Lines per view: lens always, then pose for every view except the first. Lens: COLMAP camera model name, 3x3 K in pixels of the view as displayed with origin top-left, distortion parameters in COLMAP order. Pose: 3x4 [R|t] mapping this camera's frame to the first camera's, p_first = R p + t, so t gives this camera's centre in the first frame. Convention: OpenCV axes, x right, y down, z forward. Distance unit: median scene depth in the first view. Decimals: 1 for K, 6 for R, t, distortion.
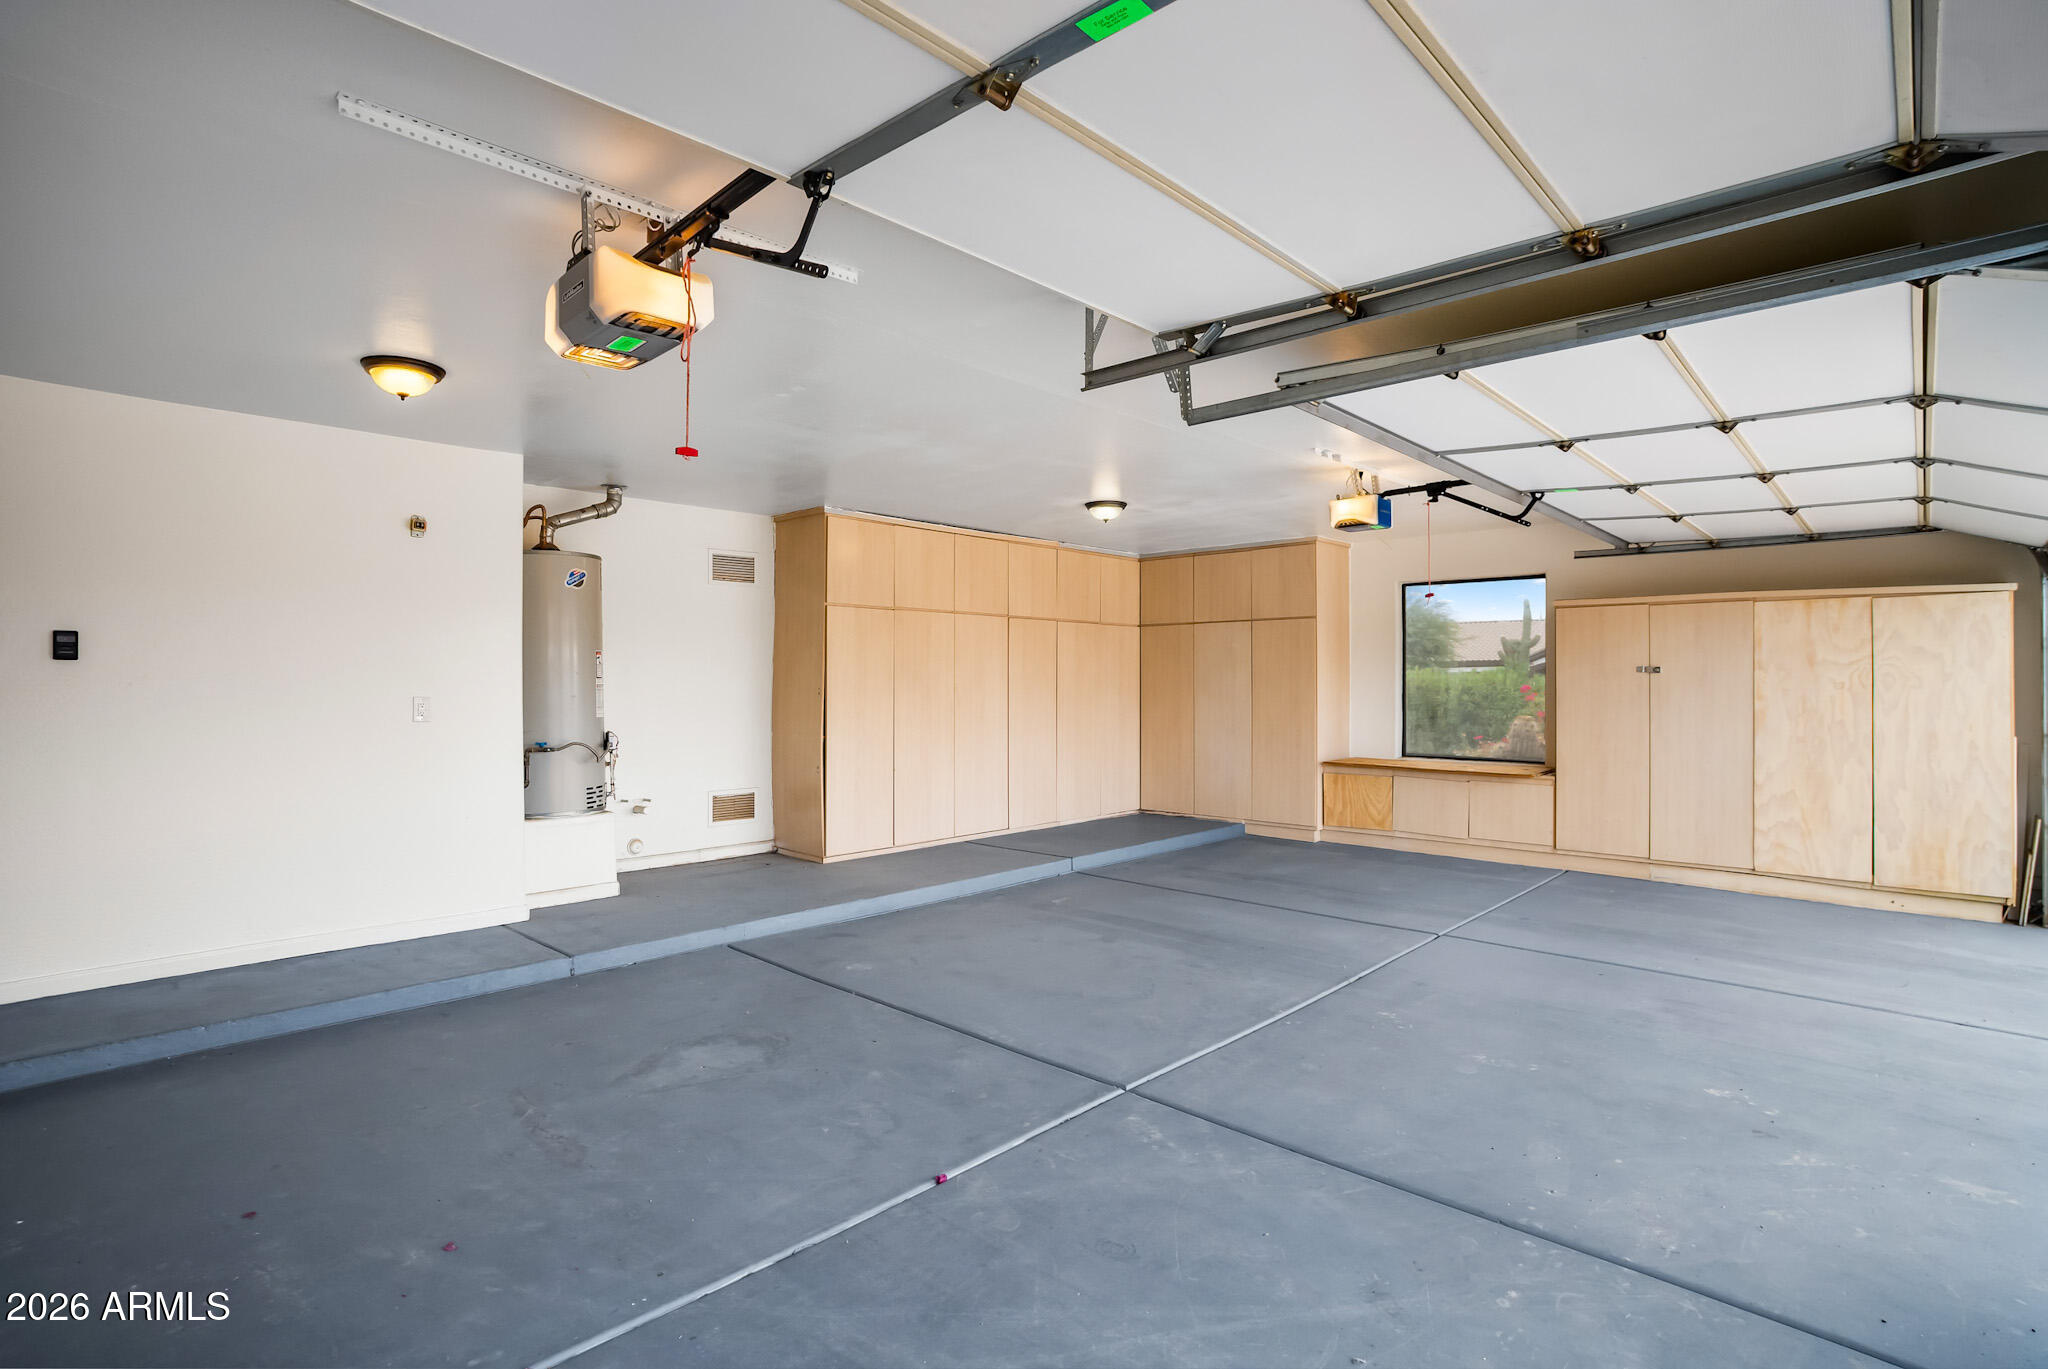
lens RADIAL K [[1006.6, 0, 1024.0], [0, 1006.6, 684.5], [0, 0, 1]] dist [-0.065624, 0.023903]
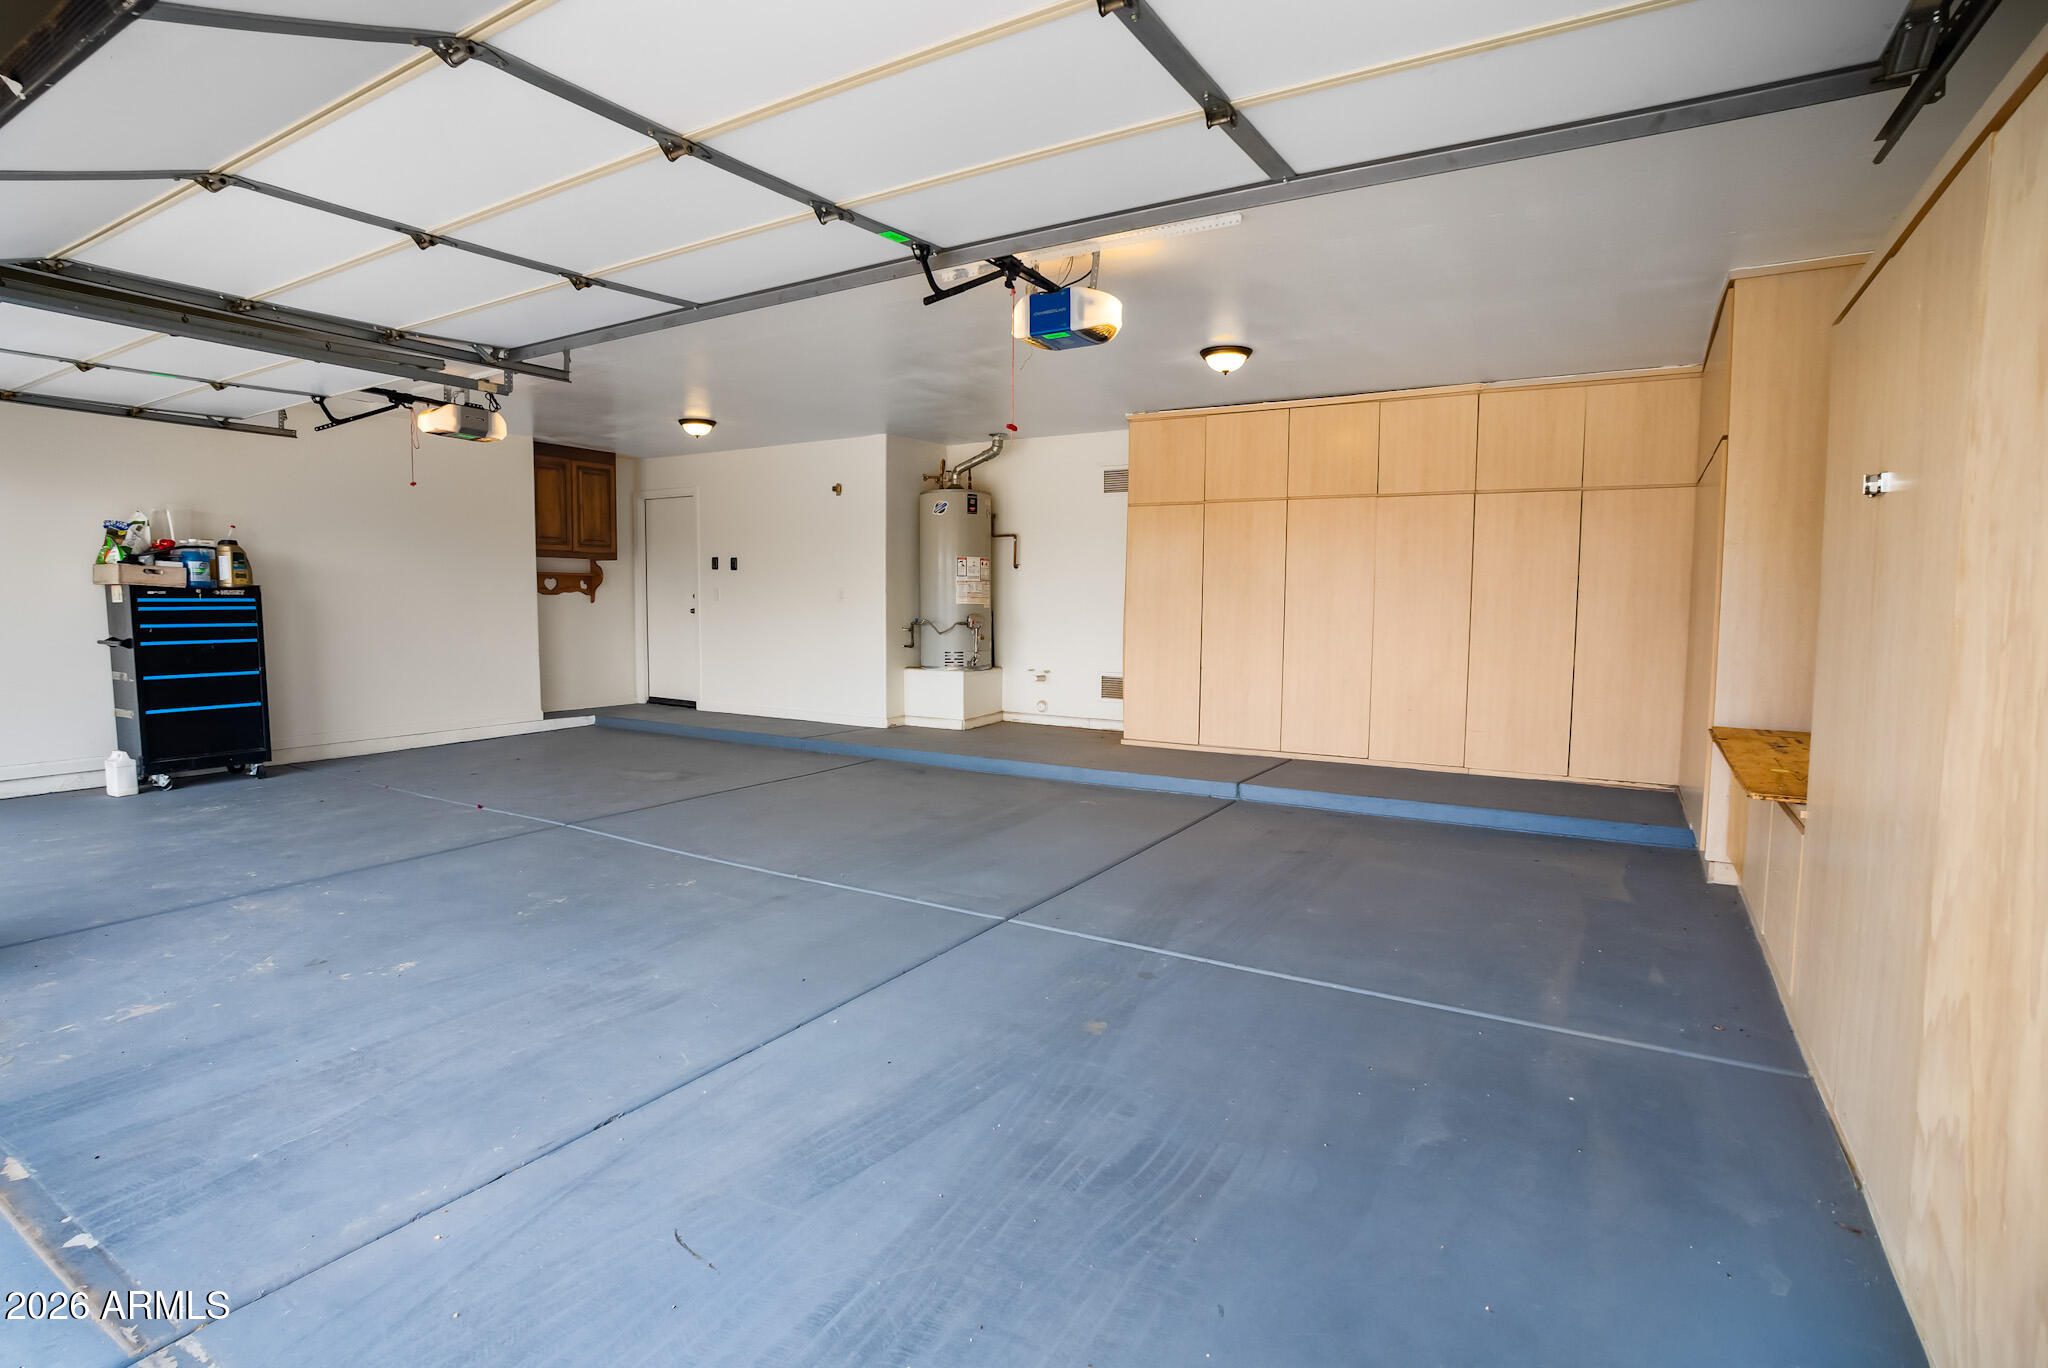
lens RADIAL K [[1000.5, 0, 1024.0], [0, 1000.5, 684.0], [0, 0, 1]] dist [-0.081545, 0.025635]
pose [[0.203075, 0.083266, -0.975616, 0.955787], [-0.010453, 0.996505, 0.082873, 0.026595], [0.979107, -0.006631, 0.203236, 0.765637]]
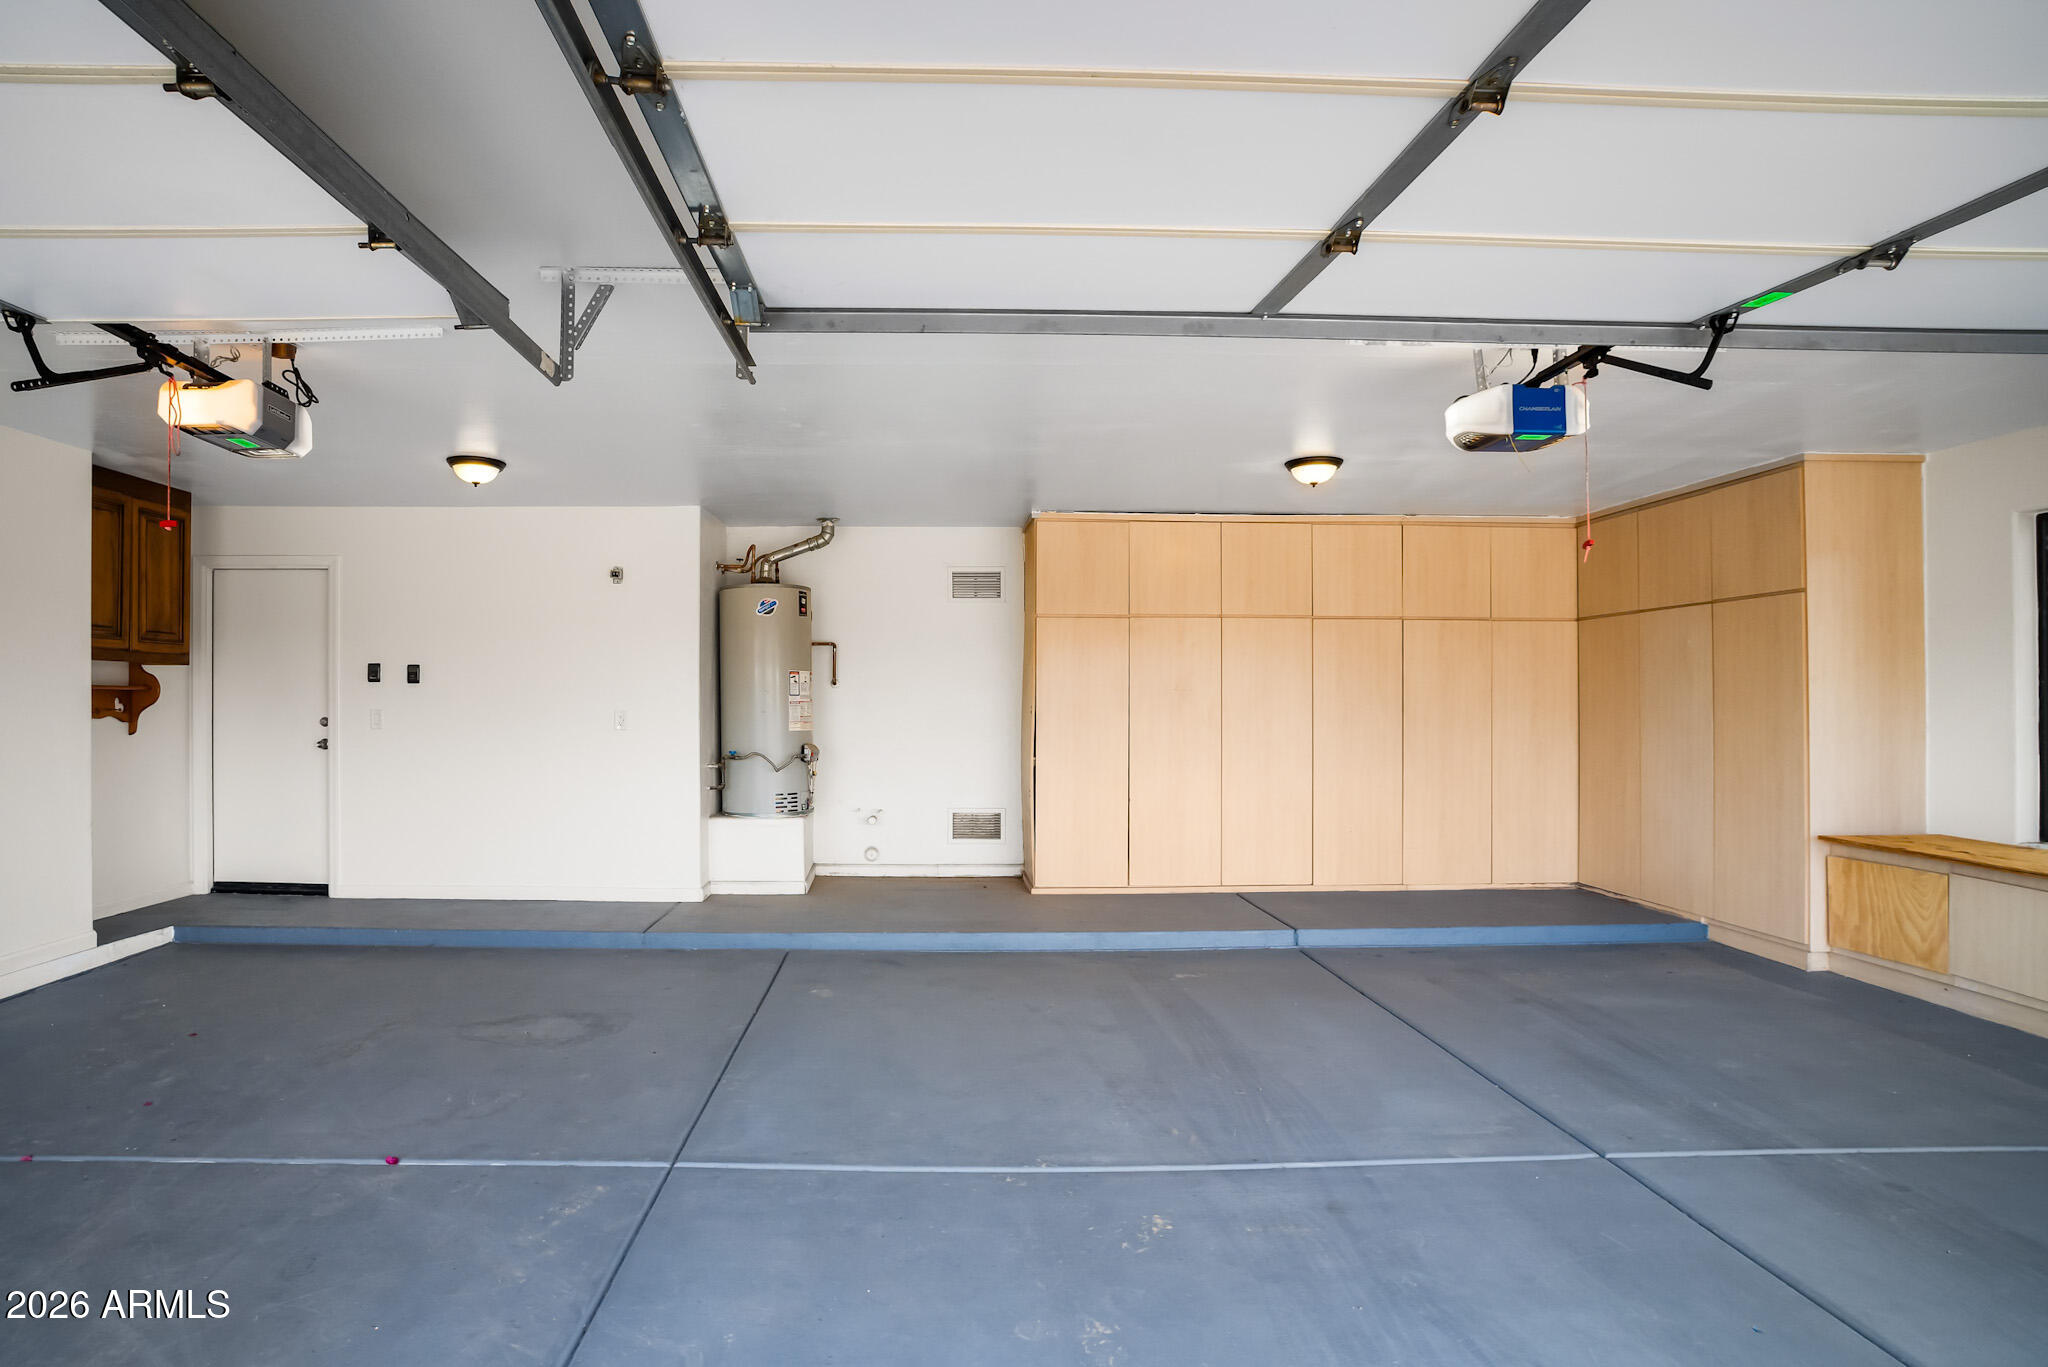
lens RADIAL K [[1044.8, 0, 930.2], [0, 1044.8, 690.8], [0, 0, 1]] dist [-0.072685, 0.026931]
pose [[0.691038, -0.005739, -0.722796, 0.496147], [-0.003655, 0.999928, -0.011434, 0.001282], [0.722810, 0.010543, 0.690967, 0.295796]]
